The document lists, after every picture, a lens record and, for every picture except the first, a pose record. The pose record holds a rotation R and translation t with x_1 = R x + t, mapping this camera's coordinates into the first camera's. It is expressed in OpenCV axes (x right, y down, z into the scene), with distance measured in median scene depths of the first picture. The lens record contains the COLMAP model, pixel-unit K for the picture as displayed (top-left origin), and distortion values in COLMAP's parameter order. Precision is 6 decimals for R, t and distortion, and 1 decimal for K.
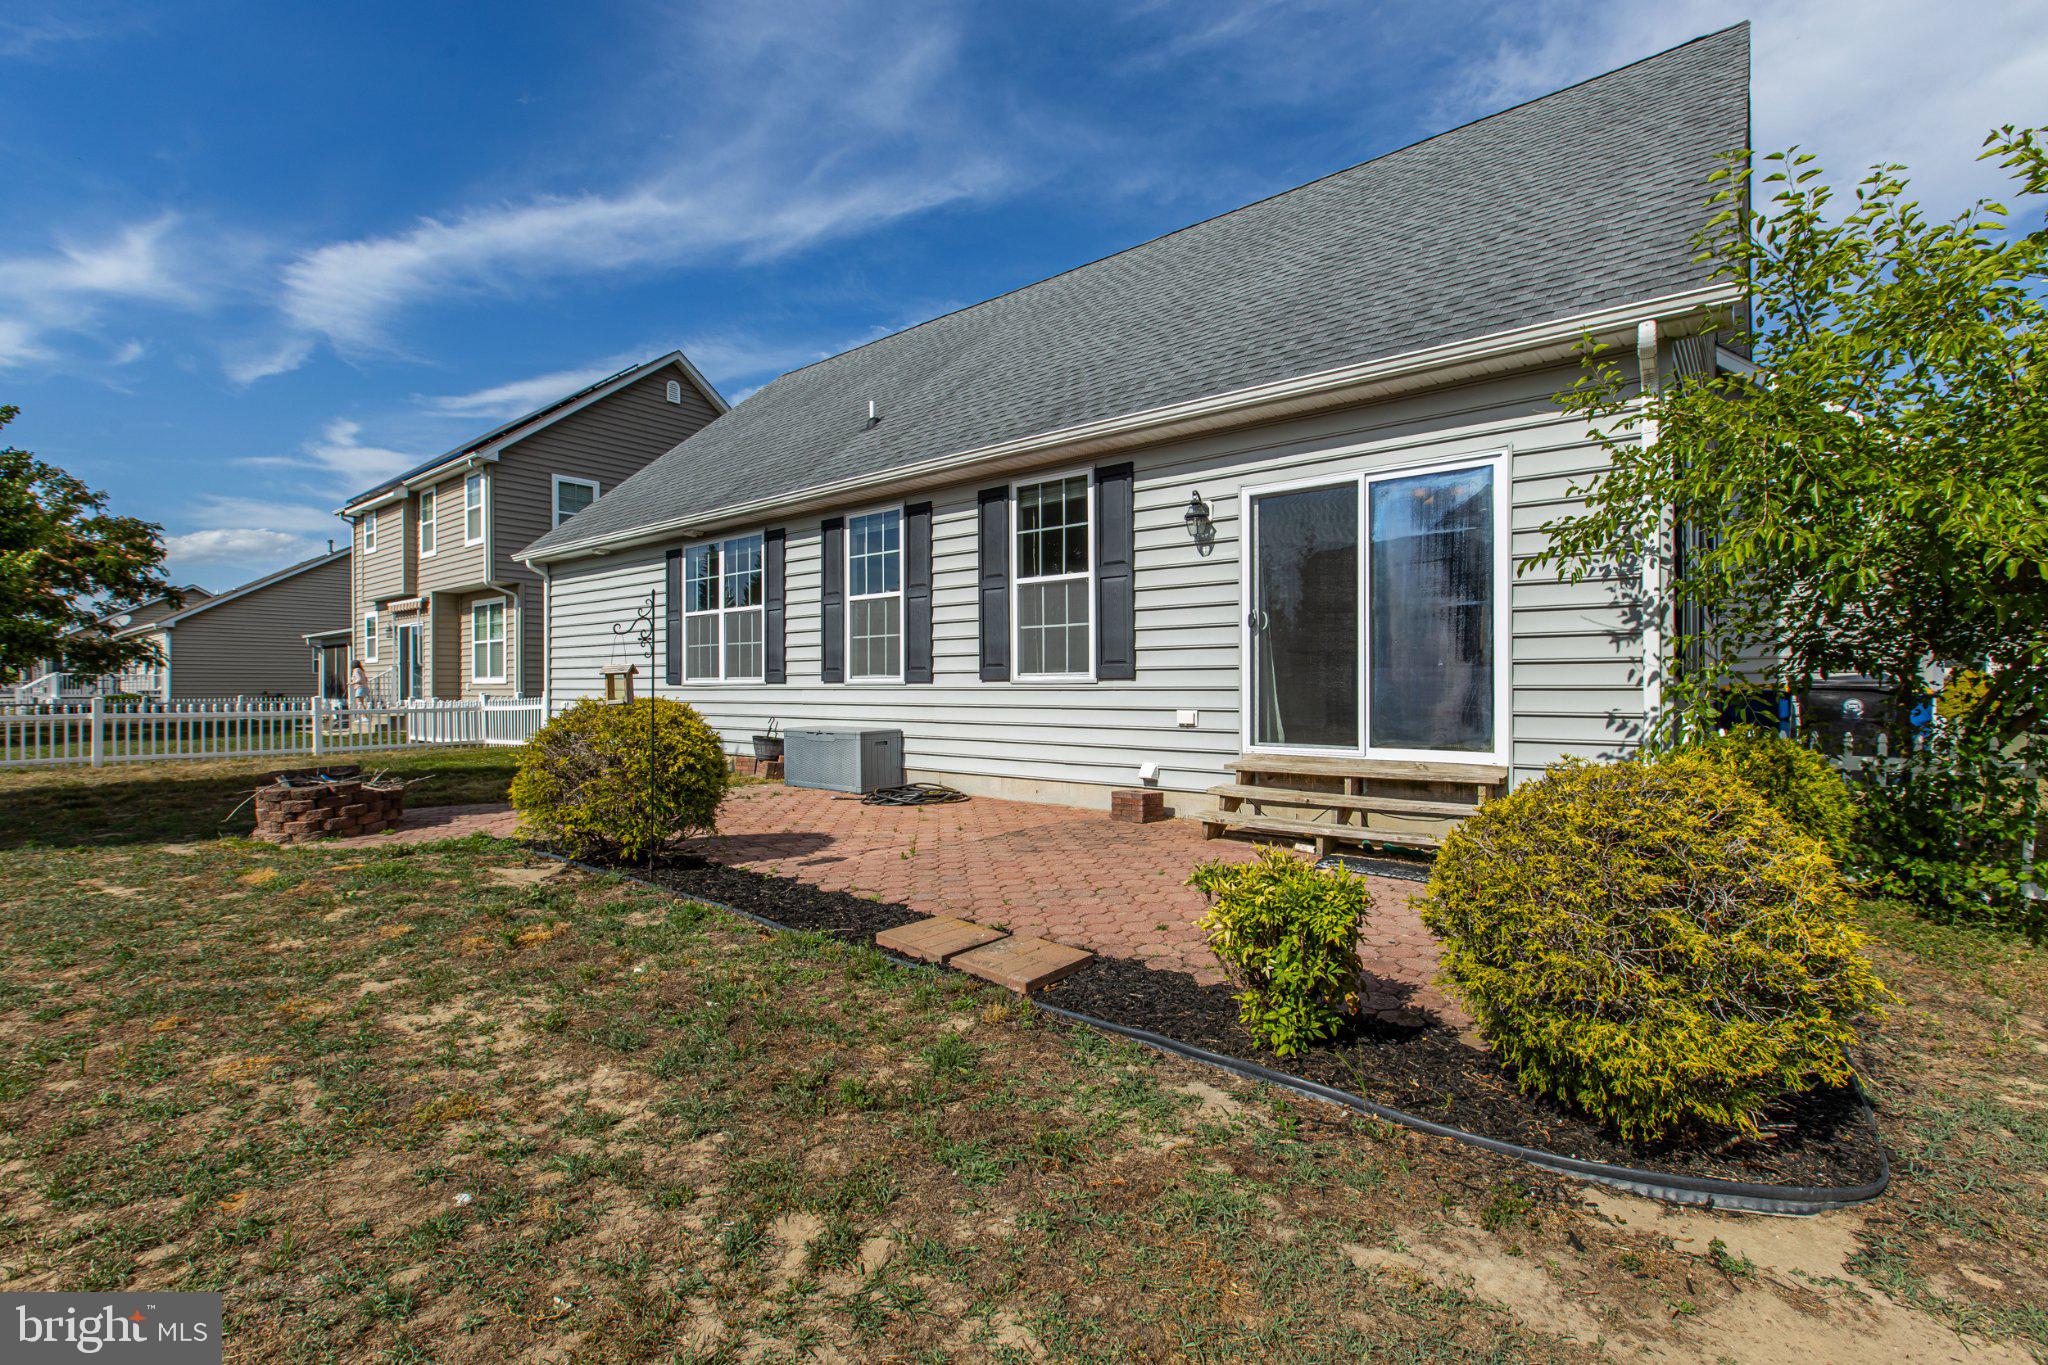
lens RADIAL K [[912.8, 0, 1026.9], [0, 912.8, 685.3], [0, 0, 1]] dist [0.002656, 0.000638]
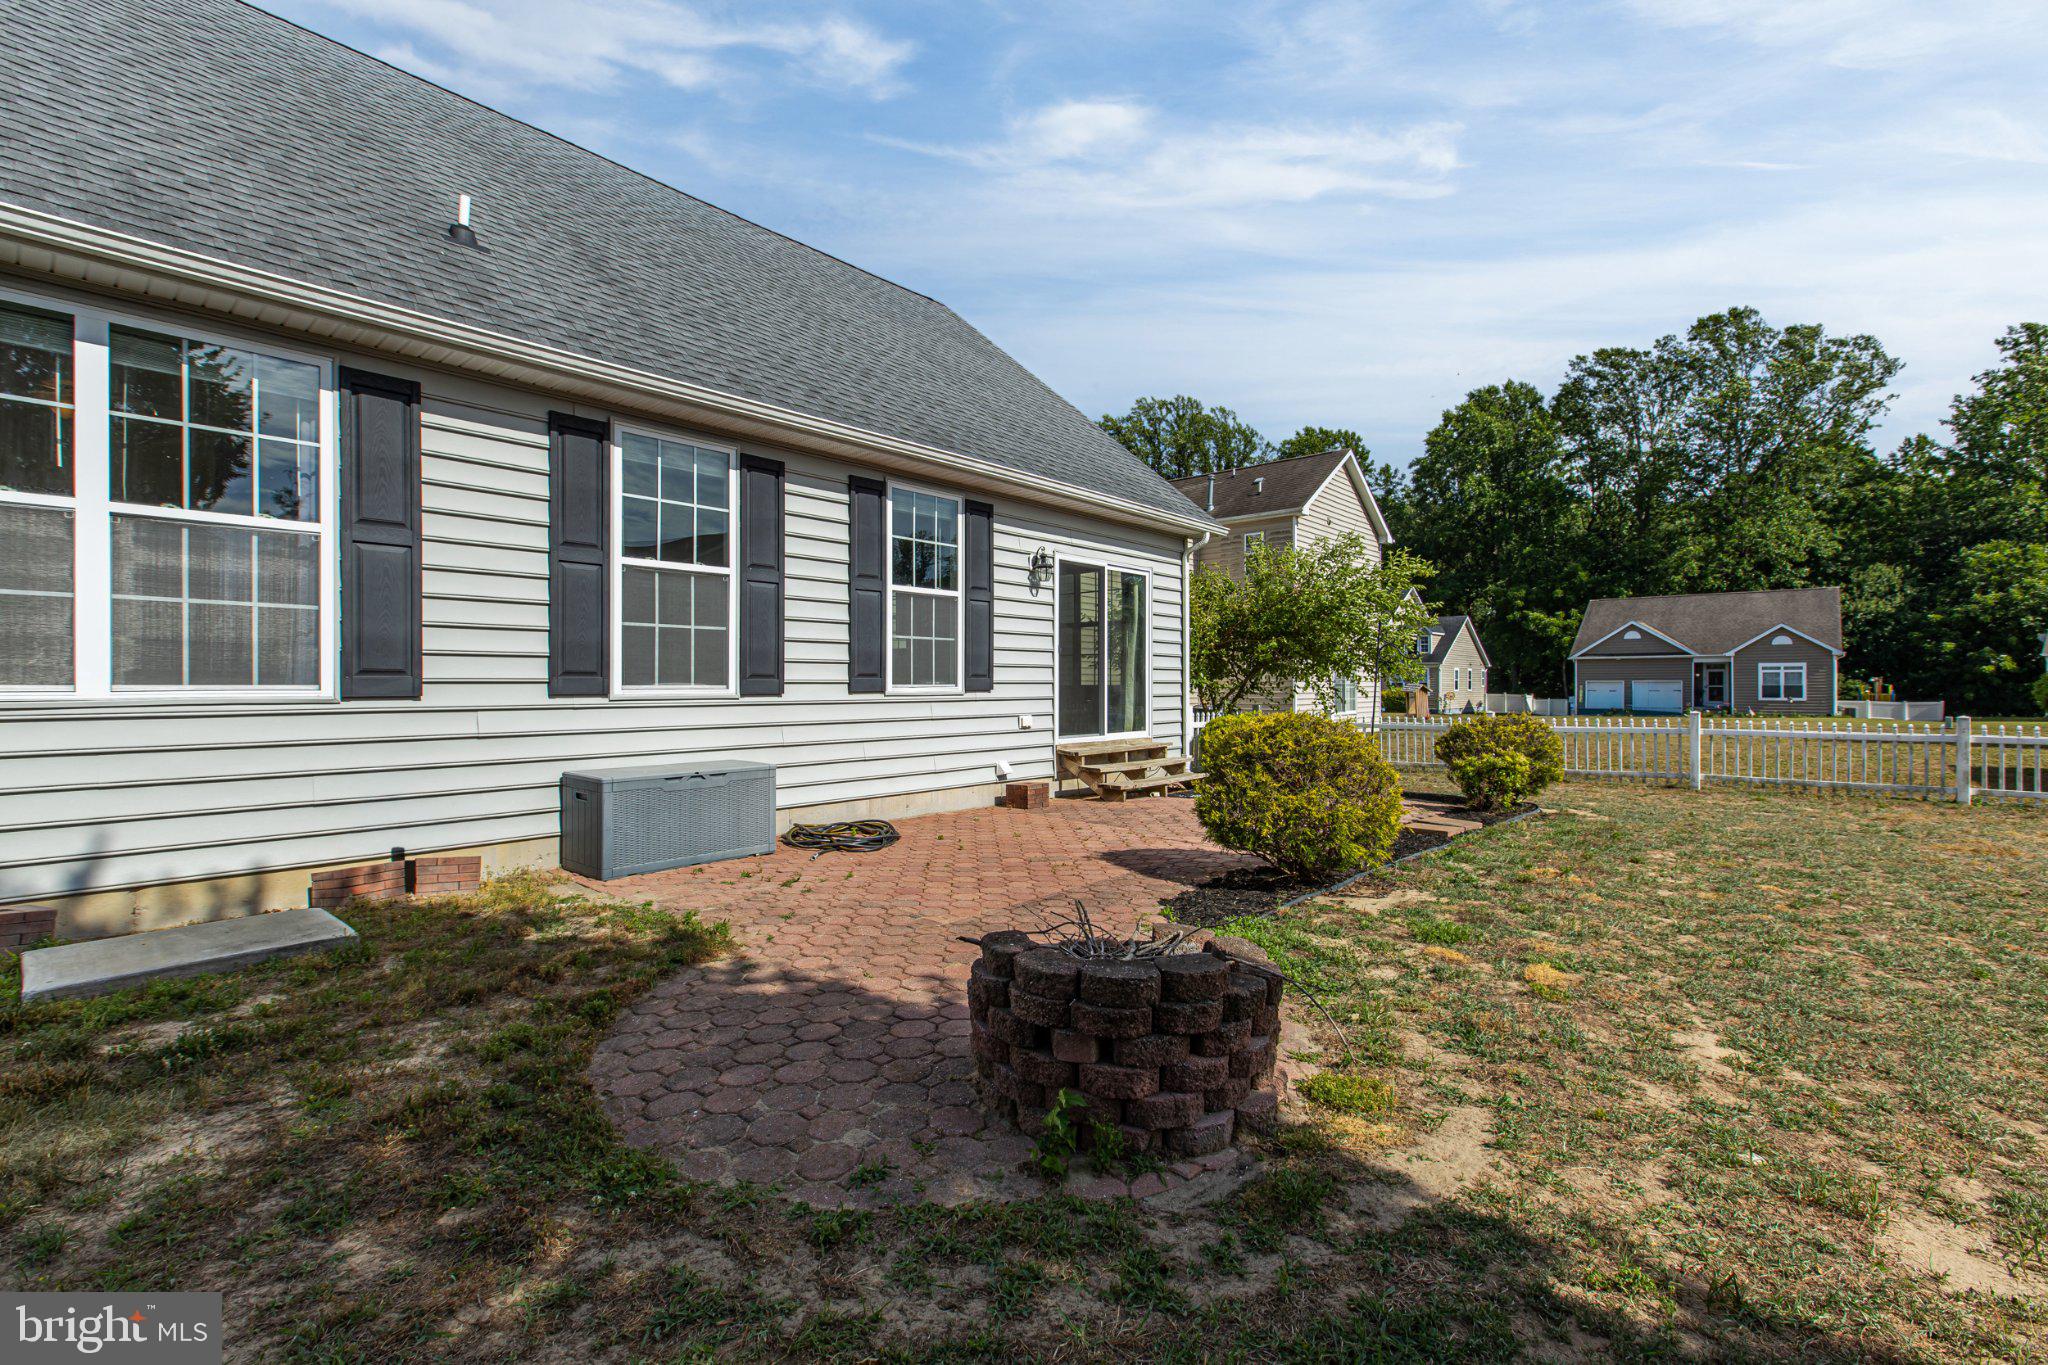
lens RADIAL K [[912.8, 0, 1026.9], [0, 912.8, 685.3], [0, 0, 1]] dist [0.002656, 0.000638]
pose [[0.028599, 0.005556, 0.999576, -1.019308], [0.004517, 0.999974, -0.005687, -0.006896], [-0.999581, 0.004678, 0.028573, 0.896021]]
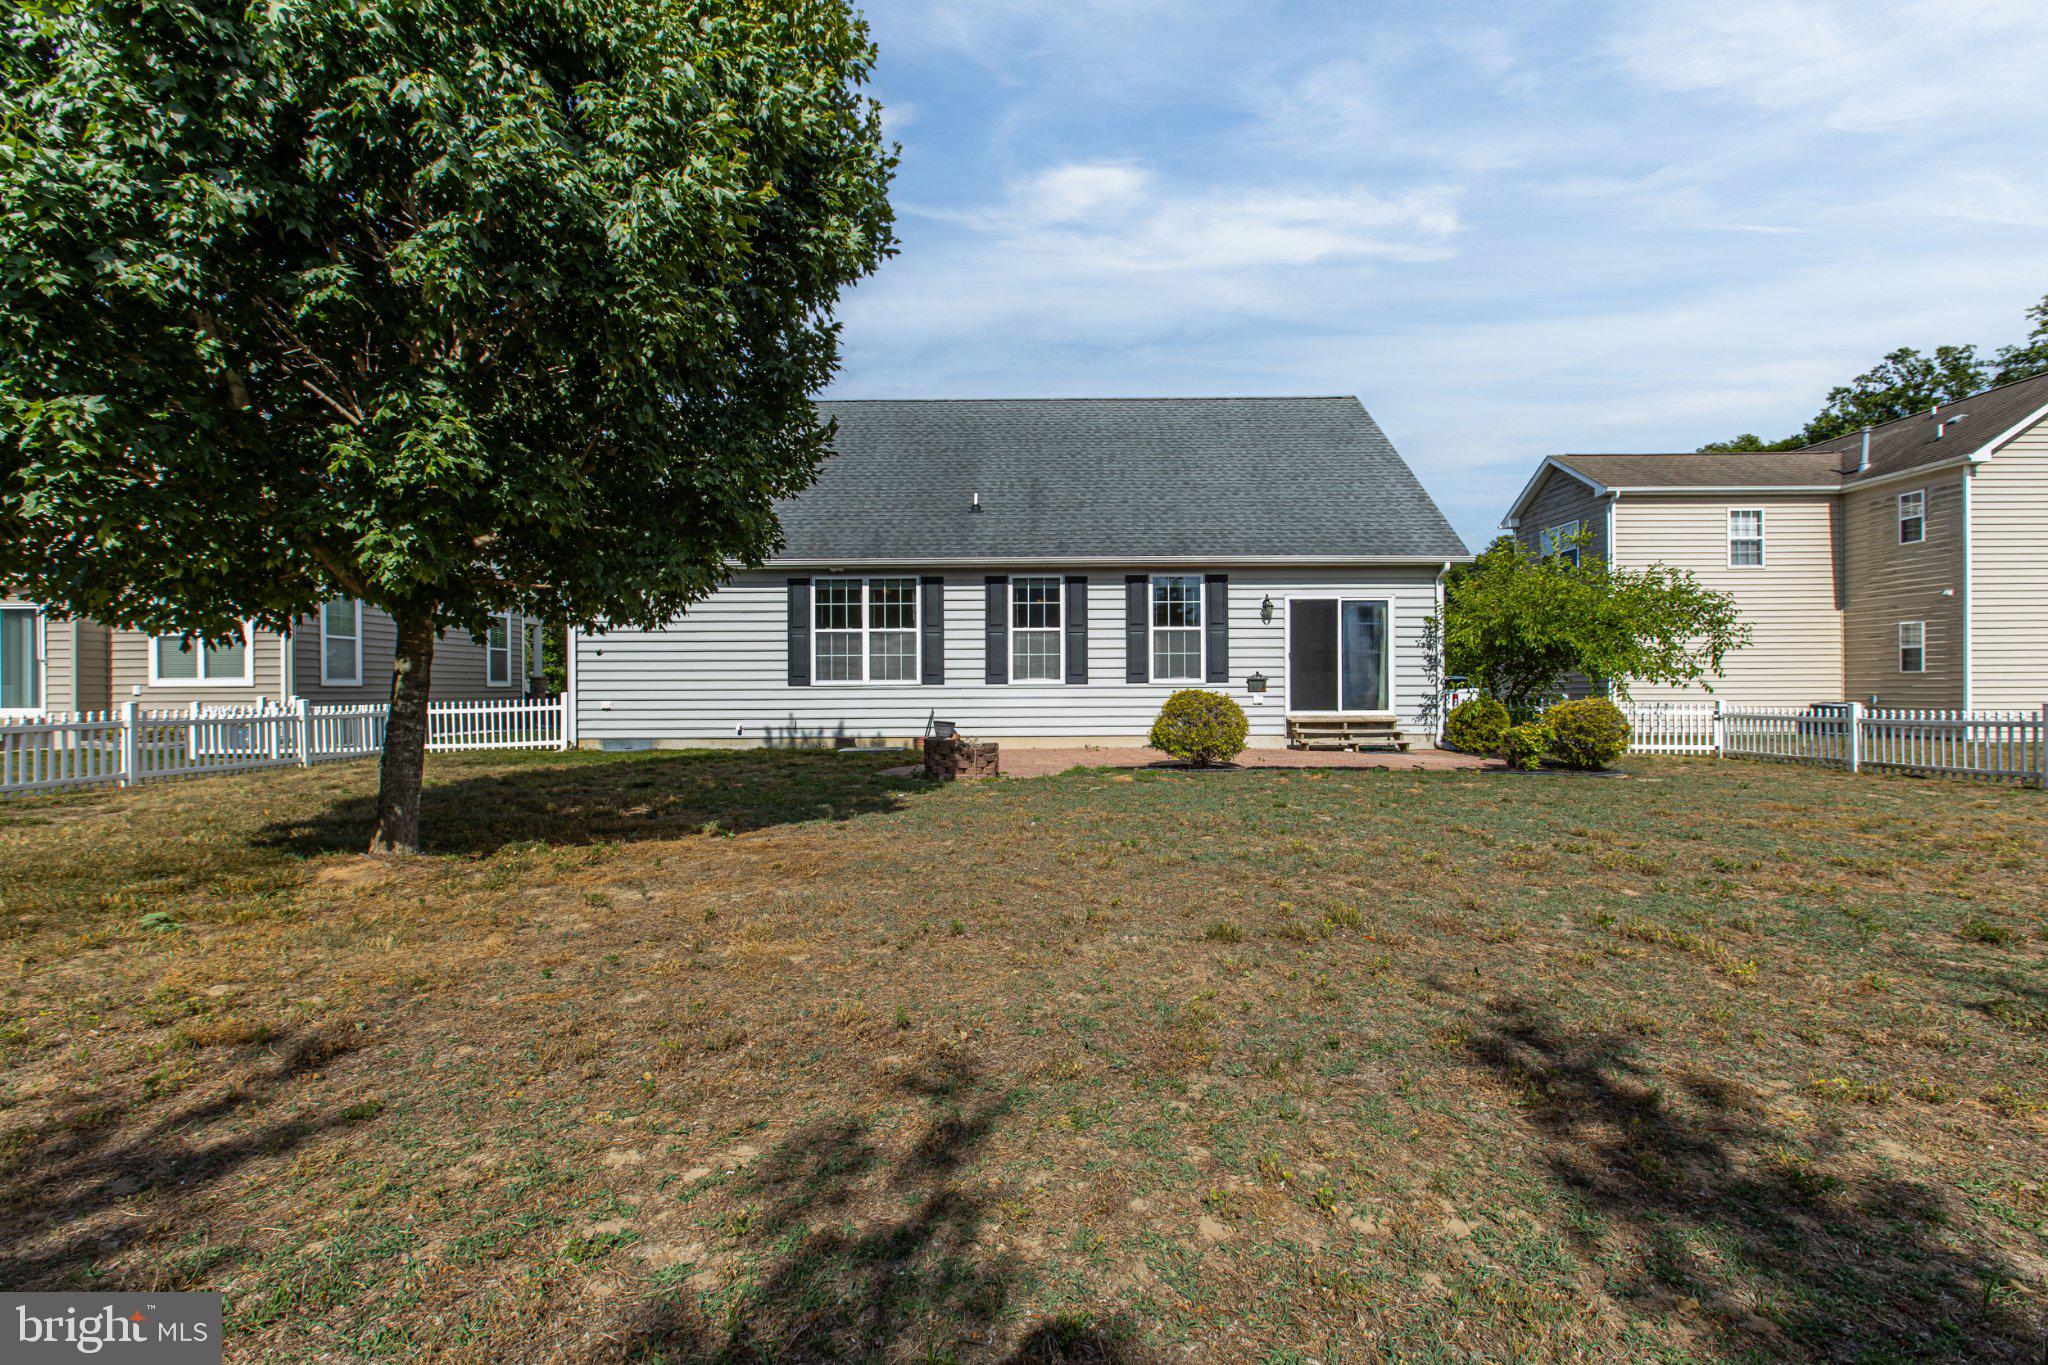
lens RADIAL K [[912.8, 0, 1026.9], [0, 912.8, 685.3], [0, 0, 1]] dist [0.002656, 0.000638]
pose [[0.774309, 0.000764, 0.632807, -1.468672], [0.002416, 0.999988, -0.004163, 0.008271], [-0.632803, 0.004752, 0.774298, -0.278633]]
